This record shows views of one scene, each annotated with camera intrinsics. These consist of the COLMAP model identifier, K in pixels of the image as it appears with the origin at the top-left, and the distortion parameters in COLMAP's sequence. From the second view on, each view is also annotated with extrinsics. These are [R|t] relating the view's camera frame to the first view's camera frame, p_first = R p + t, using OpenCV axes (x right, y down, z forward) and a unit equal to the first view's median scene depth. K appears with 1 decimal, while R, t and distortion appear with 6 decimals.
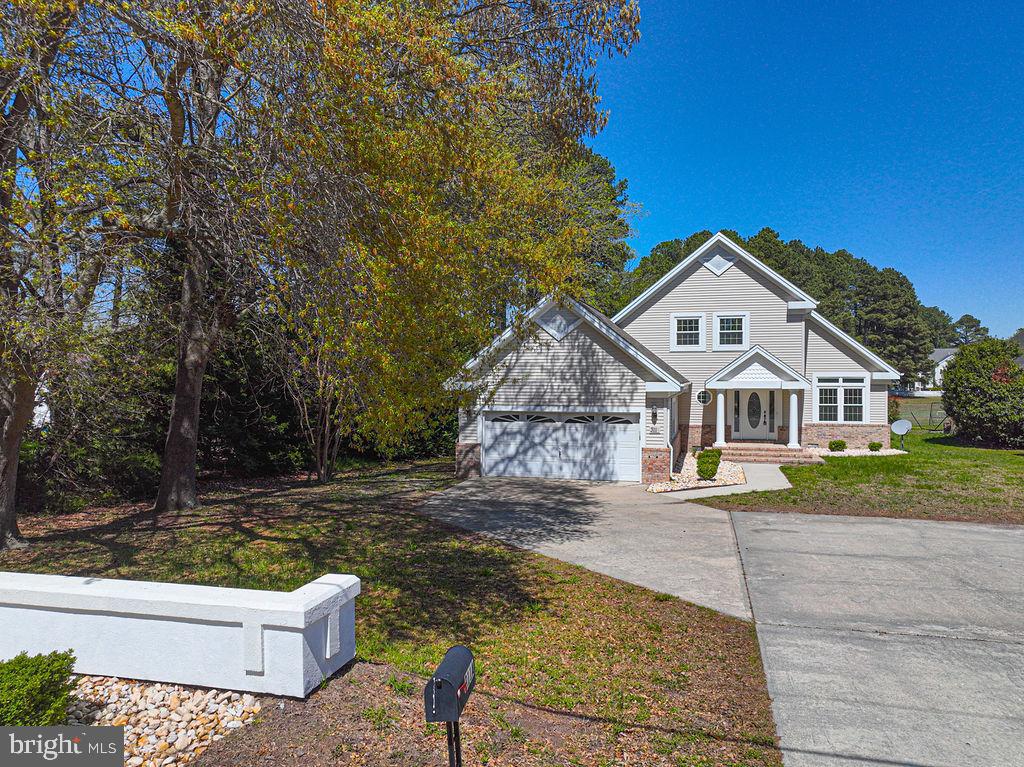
lens RADIAL K [[713.8, 0, 512.0], [0, 713.8, 383.5], [0, 0, 1]] dist [0.004422, 0.004024]
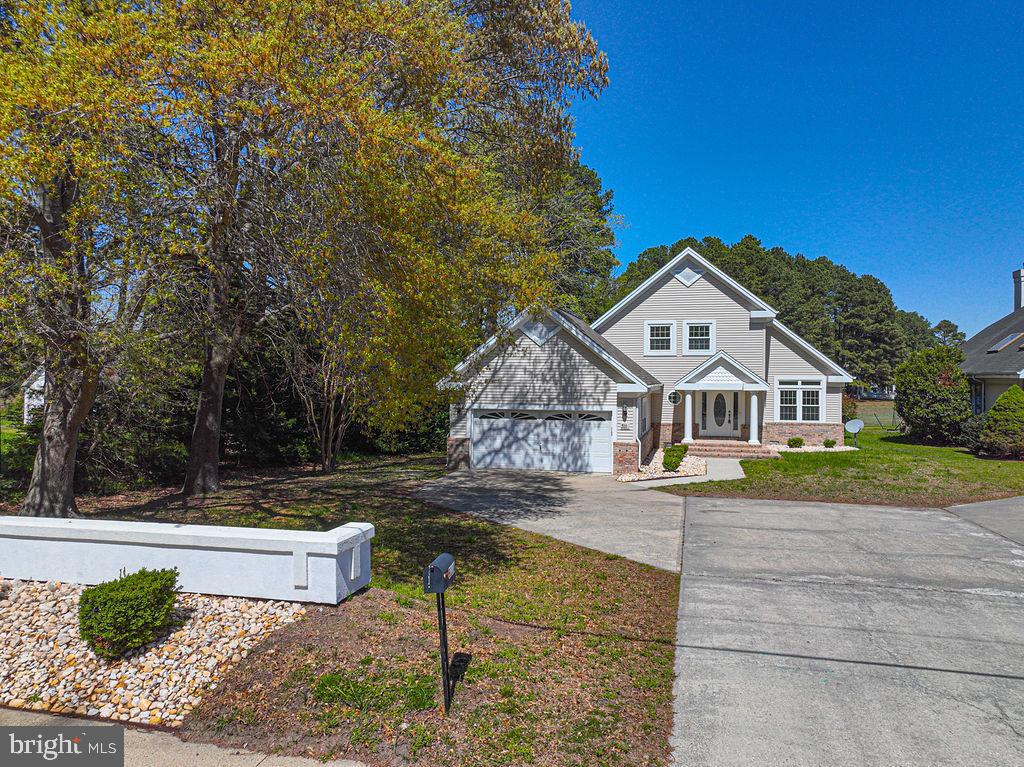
lens RADIAL K [[713.8, 0, 512.0], [0, 713.8, 383.5], [0, 0, 1]] dist [0.004422, 0.004024]
pose [[0.999940, 0.005361, 0.009530, 0.011532], [-0.005347, 0.999985, -0.001420, 0.000355], [-0.009537, 0.001369, 0.999954, -0.116727]]
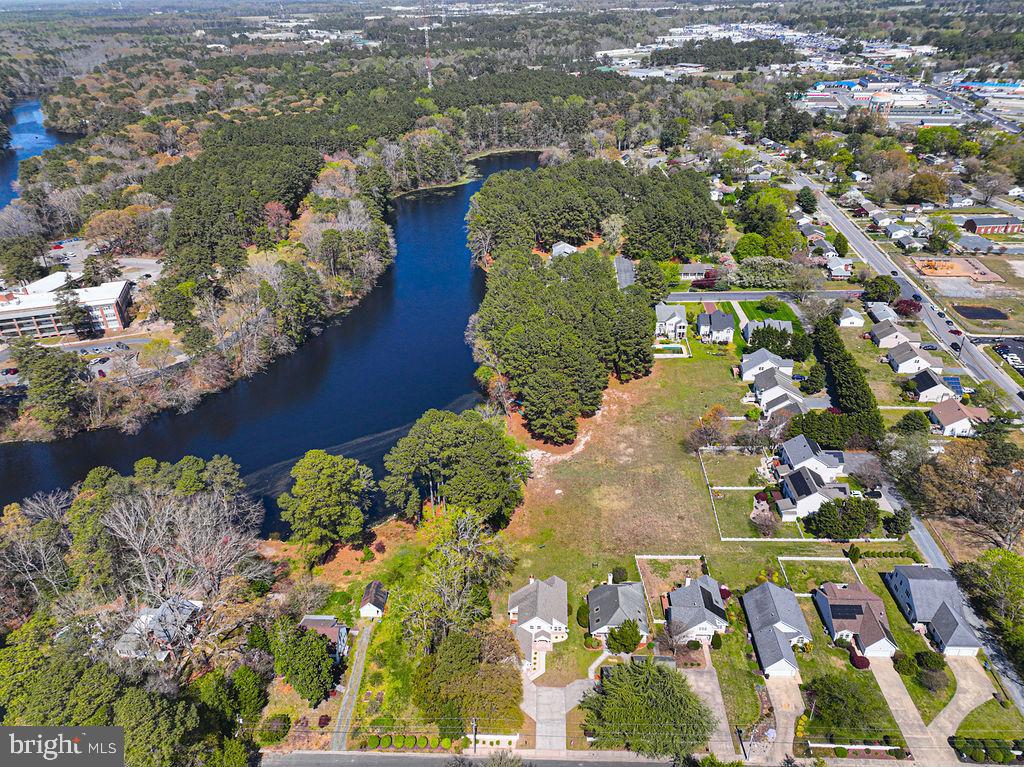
lens RADIAL K [[713.8, 0, 512.0], [0, 713.8, 383.5], [0, 0, 1]] dist [0.004422, 0.004024]
pose [[0.975284, -0.127567, 0.180412, -0.882330], [0.025507, 0.876046, 0.481552, -5.780383], [-0.219479, -0.465048, 0.857648, -3.781498]]
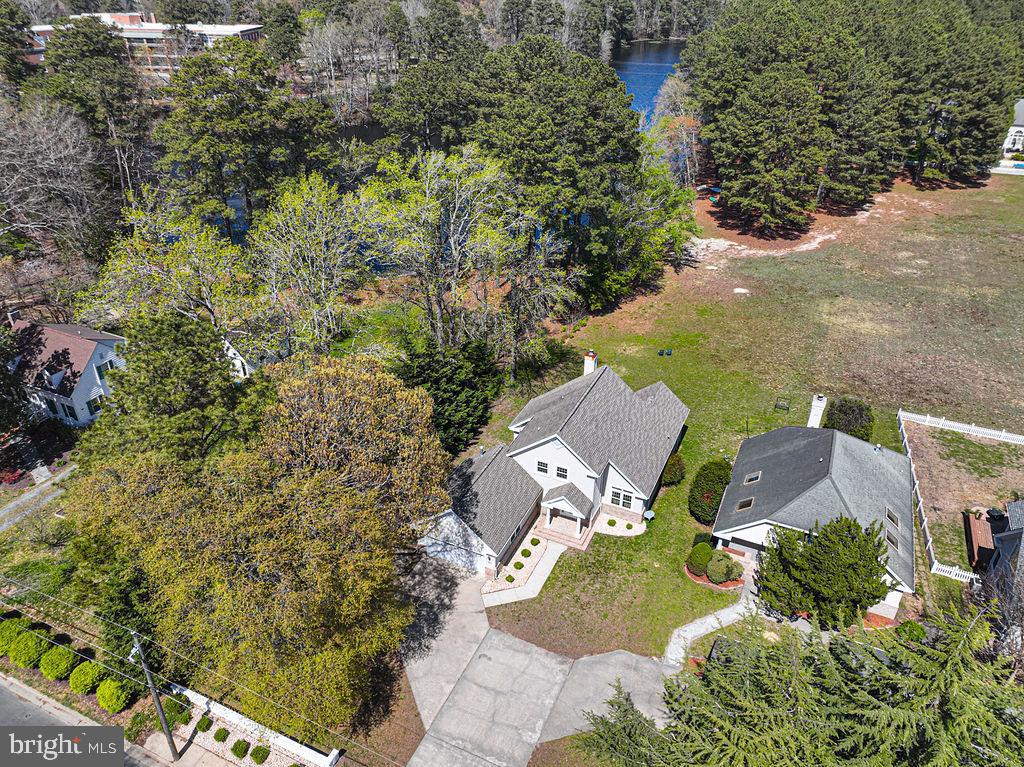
lens RADIAL K [[713.8, 0, 512.0], [0, 713.8, 383.5], [0, 0, 1]] dist [0.004422, 0.004024]
pose [[0.986932, 0.089878, -0.133747, 0.513780], [-0.009198, 0.860069, 0.510095, -1.613165], [0.160878, -0.502199, 0.849655, -0.722985]]
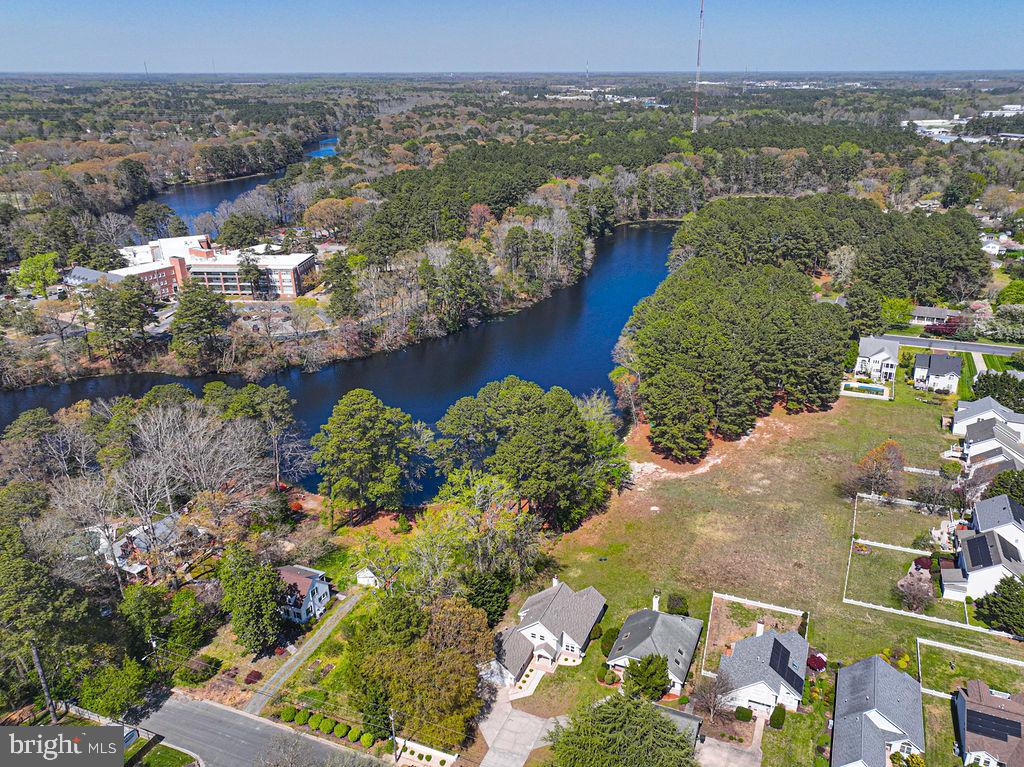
lens RADIAL K [[752.1, 0, 564.9], [0, 752.1, 399.8], [0, 0, 1]] dist [0.002240, 0.003992]
pose [[0.995488, 0.039290, -0.086371, 0.989819], [-0.001836, 0.918051, 0.396457, -4.107879], [0.094870, -0.394510, 0.913981, -3.350938]]
